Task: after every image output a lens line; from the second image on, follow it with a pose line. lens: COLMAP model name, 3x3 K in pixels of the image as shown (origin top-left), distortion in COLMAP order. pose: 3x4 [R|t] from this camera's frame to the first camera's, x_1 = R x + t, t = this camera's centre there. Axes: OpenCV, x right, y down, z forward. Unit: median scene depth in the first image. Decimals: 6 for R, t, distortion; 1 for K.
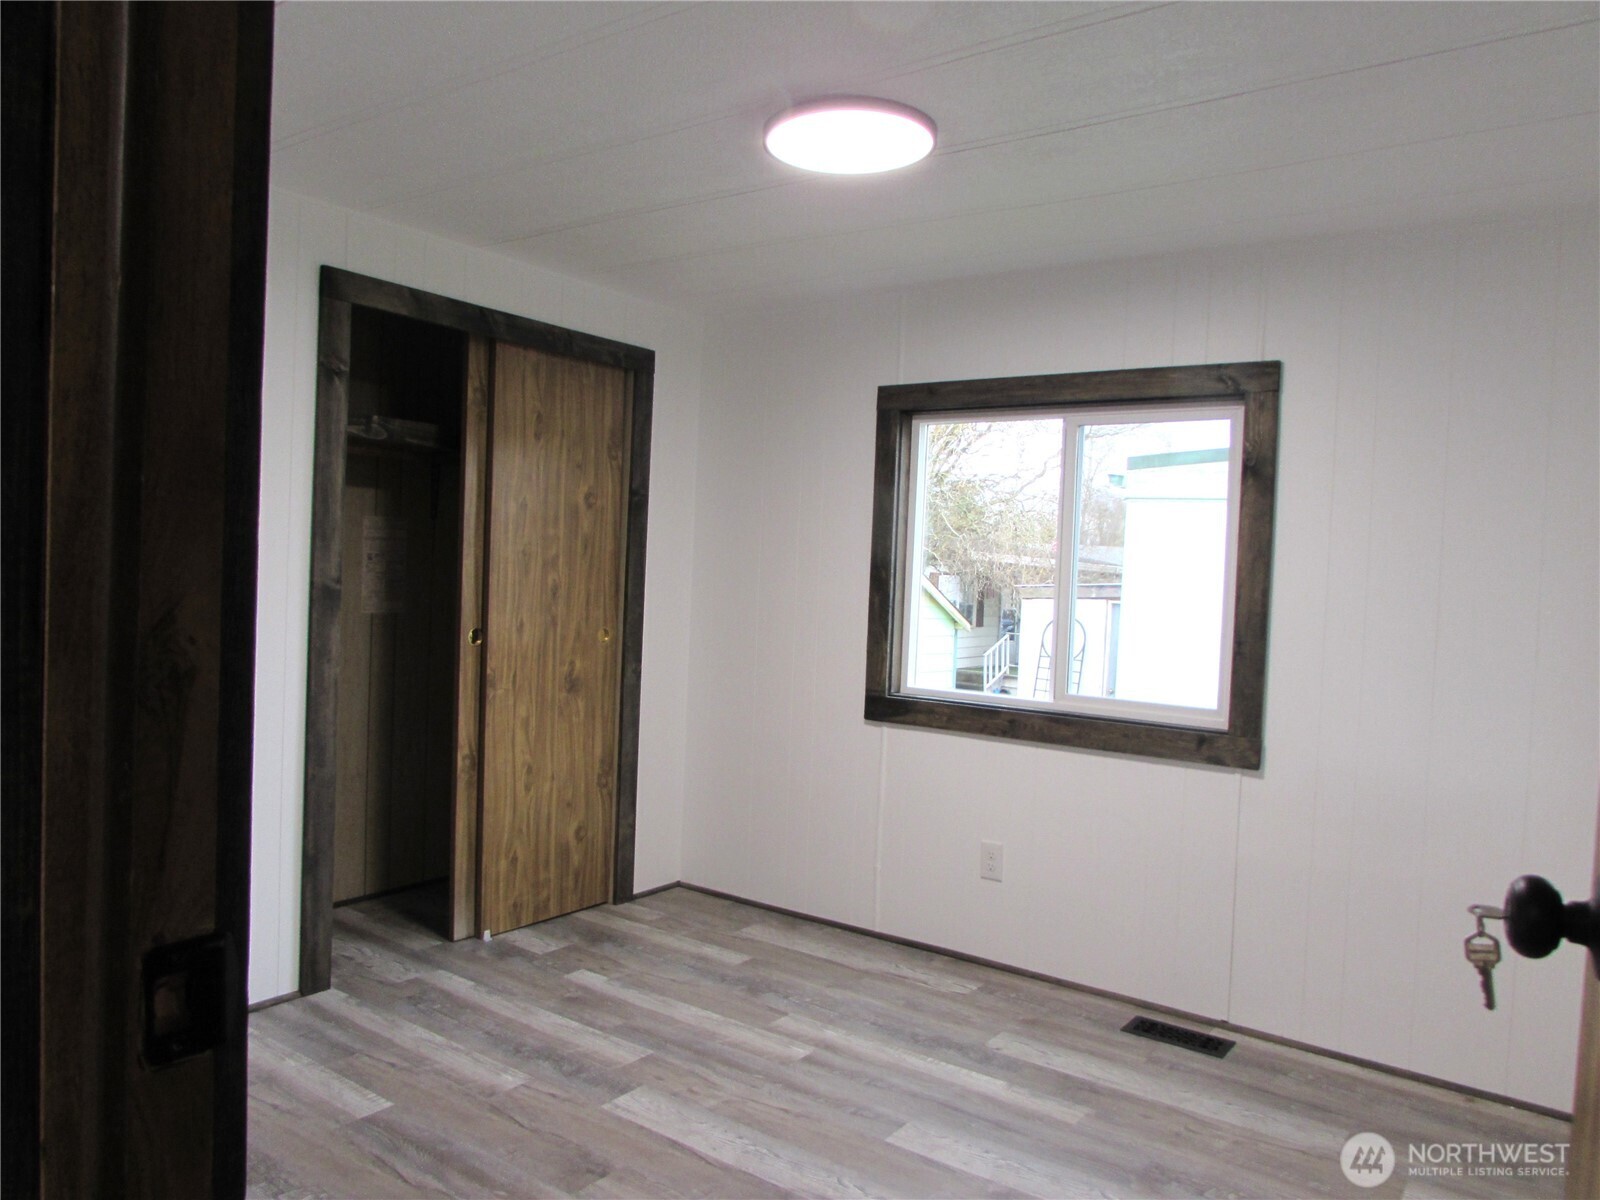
lens RADIAL K [[1128.8, 0, 808.9], [0, 1128.8, 593.5], [0, 0, 1]] dist [-0.036617, 0.012625]
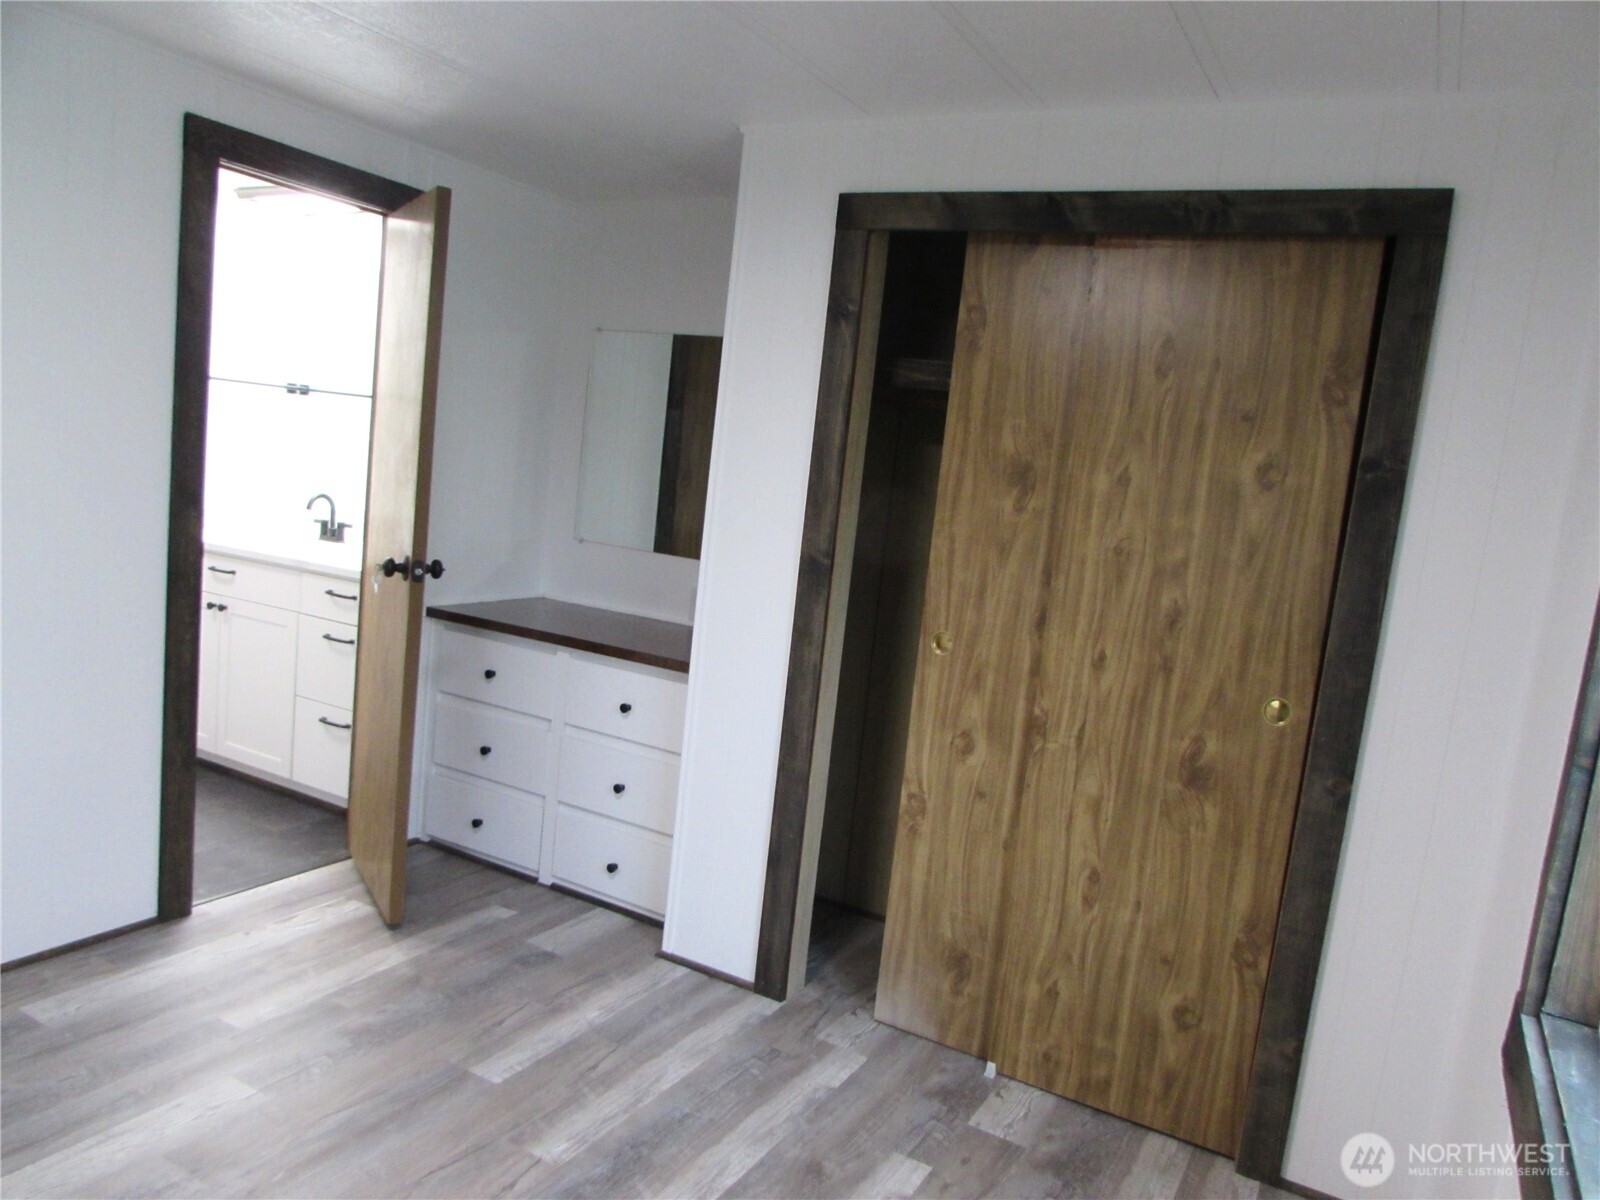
lens RADIAL K [[1128.8, 0, 808.9], [0, 1128.8, 593.5], [0, 0, 1]] dist [-0.036617, 0.012625]
pose [[0.121597, 0.091584, -0.988345, 0.371990], [-0.124826, 0.989240, 0.076310, -0.038683], [0.984699, 0.114092, 0.131721, 0.723571]]
